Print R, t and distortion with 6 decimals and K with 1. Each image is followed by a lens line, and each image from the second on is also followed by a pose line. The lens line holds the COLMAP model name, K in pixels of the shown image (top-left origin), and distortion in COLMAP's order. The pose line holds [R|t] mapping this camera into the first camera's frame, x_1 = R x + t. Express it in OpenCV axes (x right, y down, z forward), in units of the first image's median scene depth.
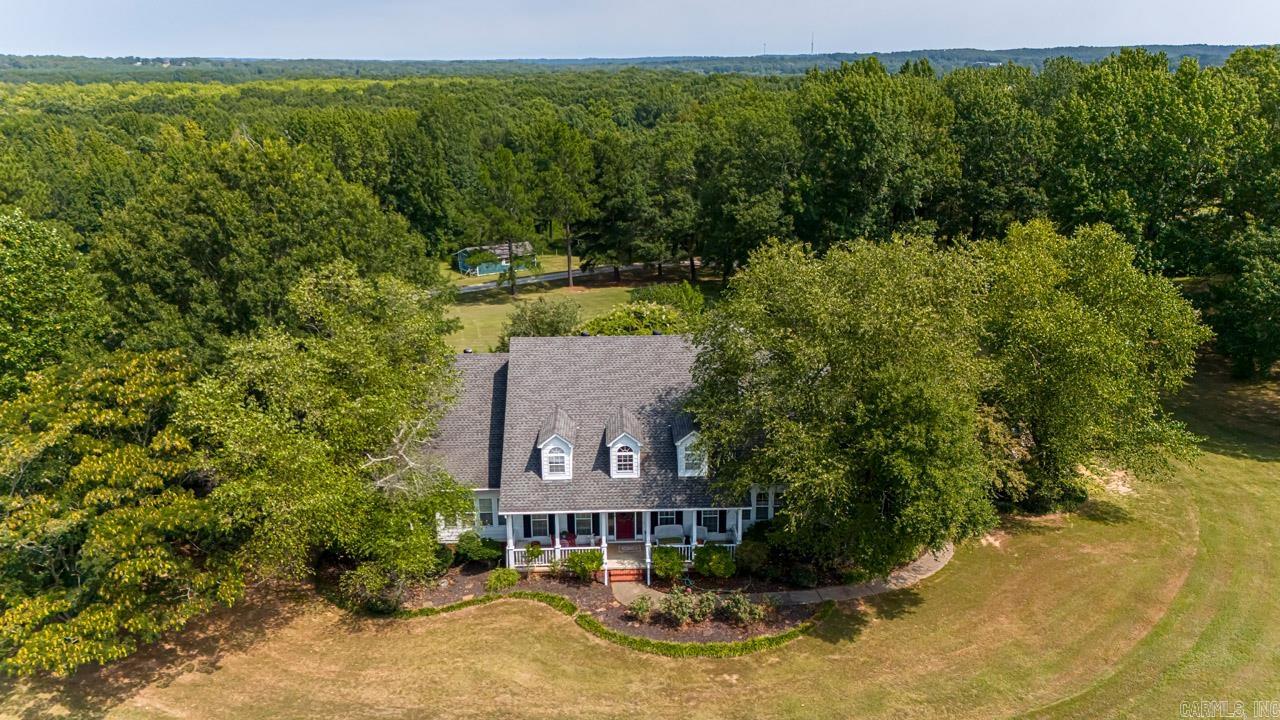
lens RADIAL K [[909.8, 0, 640.0], [0, 909.8, 360.0], [0, 0, 1]] dist [0.051417, -0.046460]
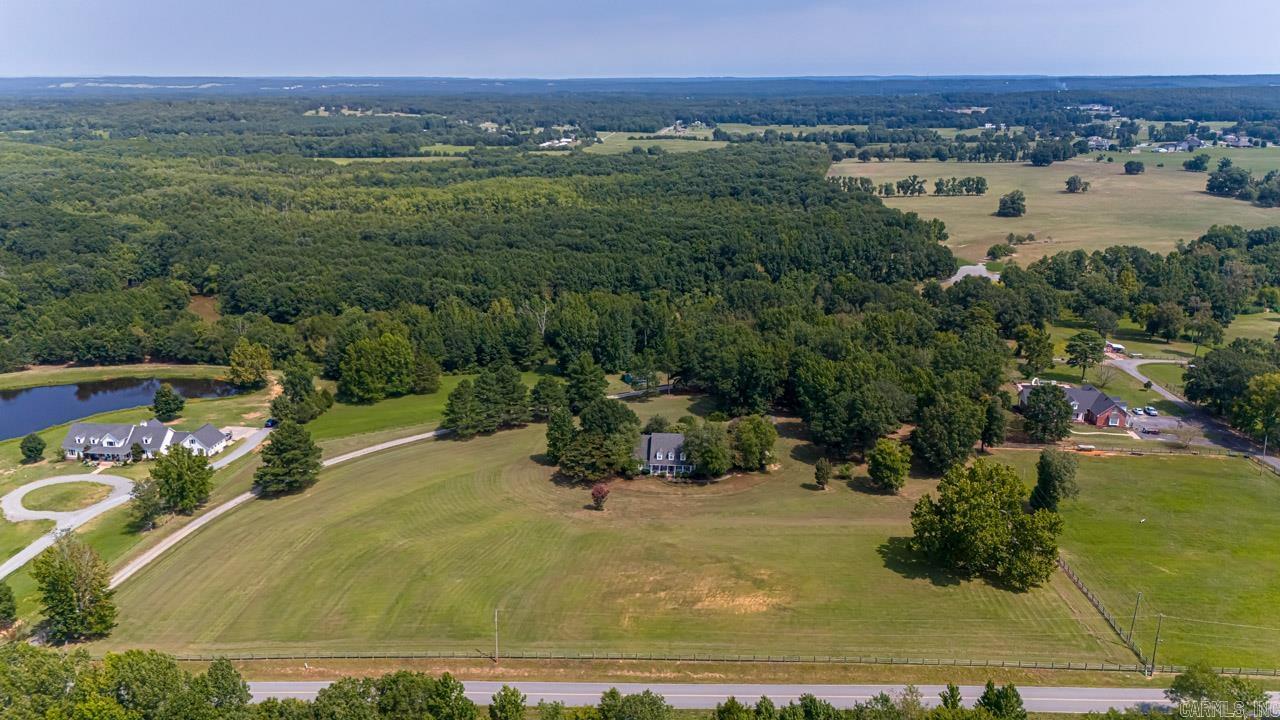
lens RADIAL K [[909.8, 0, 640.0], [0, 909.8, 360.0], [0, 0, 1]] dist [0.051417, -0.046460]
pose [[0.991520, 0.040443, -0.123497, 0.477978], [-0.041824, 0.999088, -0.008604, -0.447553], [0.123036, 0.013696, 0.992308, -4.789023]]
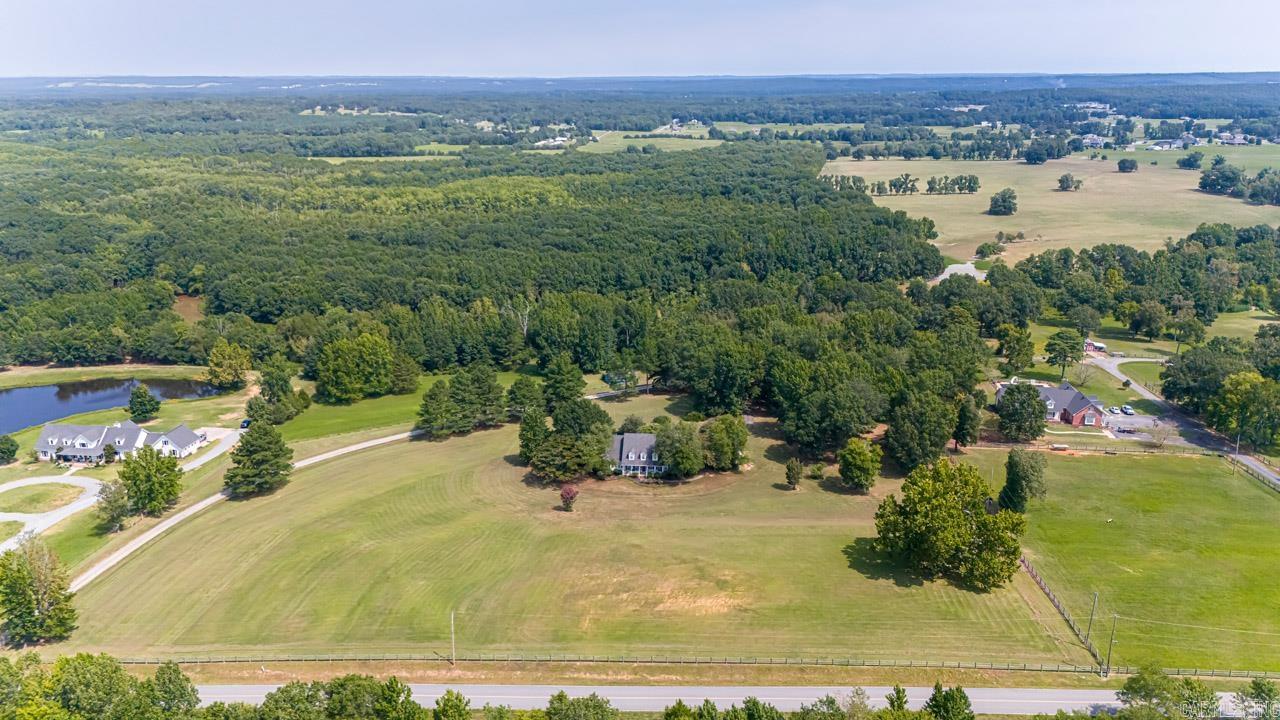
lens RADIAL K [[909.8, 0, 640.0], [0, 909.8, 360.0], [0, 0, 1]] dist [0.051417, -0.046460]
pose [[0.991632, 0.038608, -0.123189, 0.651948], [-0.039798, 0.999182, -0.007218, -0.463501], [0.122809, 0.012061, 0.992357, -4.749978]]
